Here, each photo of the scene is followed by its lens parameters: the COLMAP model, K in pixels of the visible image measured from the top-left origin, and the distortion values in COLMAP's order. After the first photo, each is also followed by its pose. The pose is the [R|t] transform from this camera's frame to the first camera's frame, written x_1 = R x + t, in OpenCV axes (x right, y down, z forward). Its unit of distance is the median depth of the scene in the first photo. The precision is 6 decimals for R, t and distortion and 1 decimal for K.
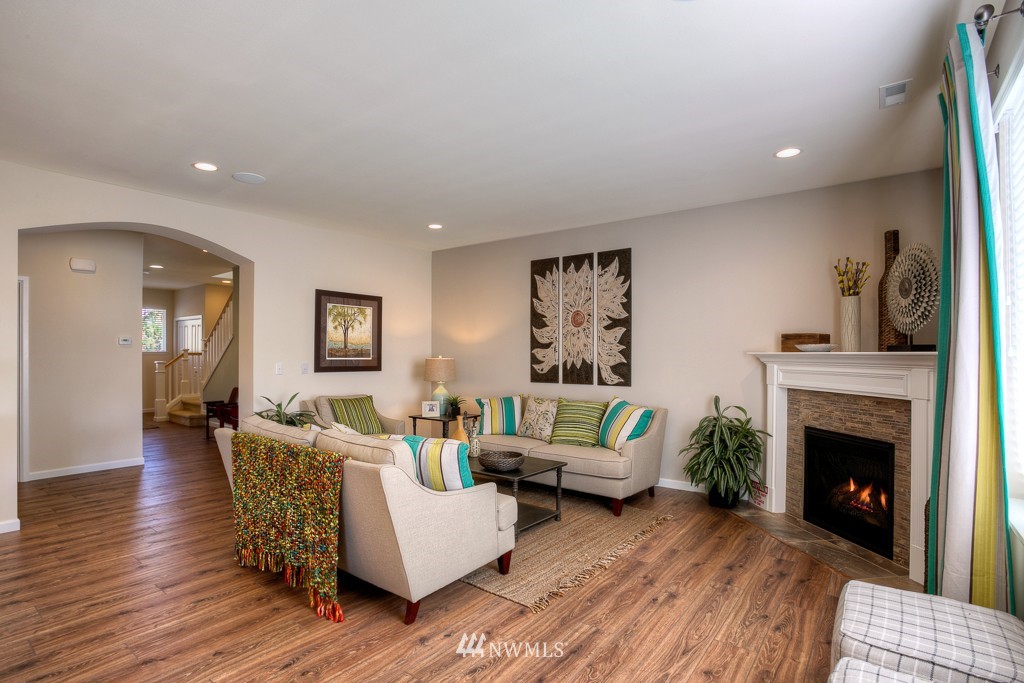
lens RADIAL K [[498.8, 0, 509.8], [0, 498.8, 341.9], [0, 0, 1]] dist [-0.078509, 0.030857]
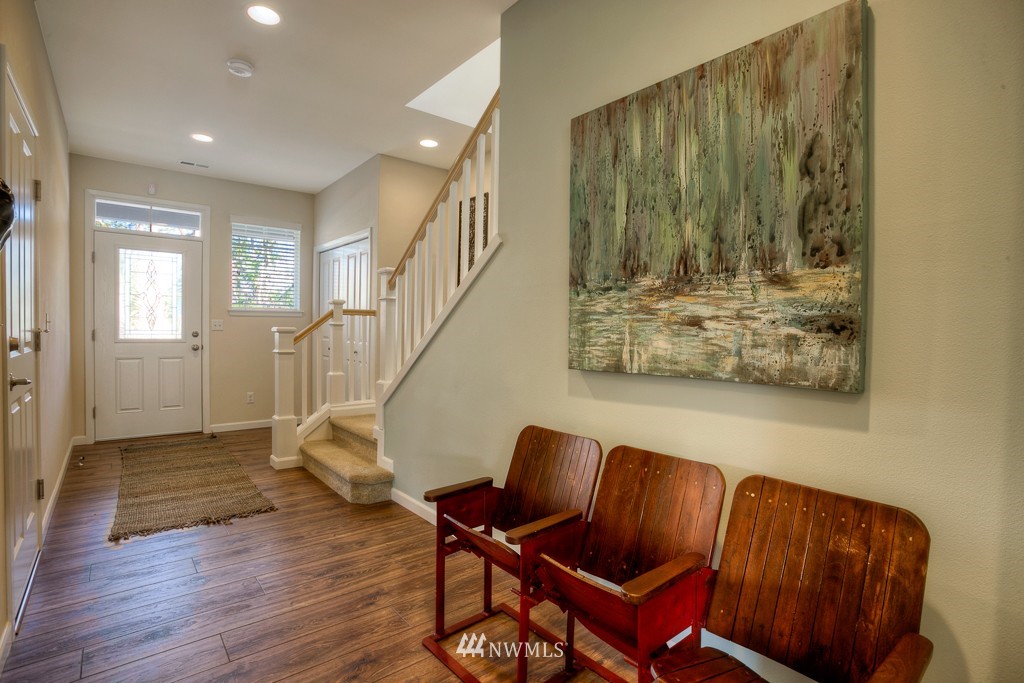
lens RADIAL K [[498.8, 0, 509.8], [0, 498.8, 341.9], [0, 0, 1]] dist [-0.078509, 0.030857]
pose [[0.974103, 0.031627, -0.223880, -0.412794], [-0.022100, 0.998745, 0.044935, 0.028553], [0.225021, -0.038823, 0.973580, 0.592663]]
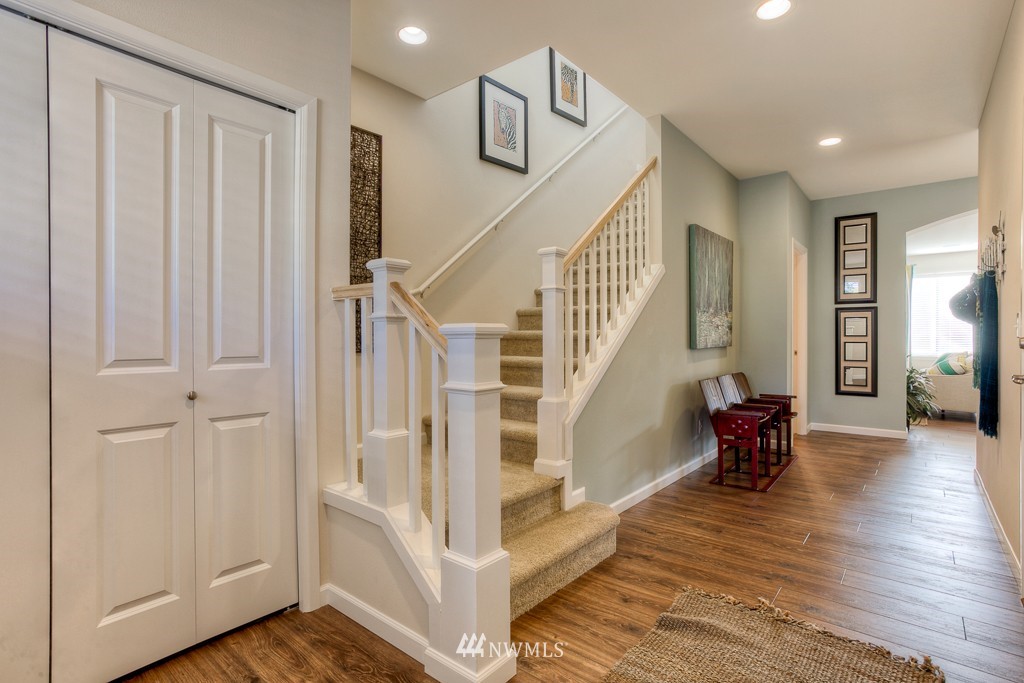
lens RADIAL K [[498.8, 0, 509.8], [0, 498.8, 341.9], [0, 0, 1]] dist [-0.078509, 0.030857]
pose [[0.054177, -0.005238, 0.998518, -0.850114], [-0.018600, 0.999807, 0.006254, 0.044313], [-0.998358, -0.018911, 0.054069, 0.933300]]
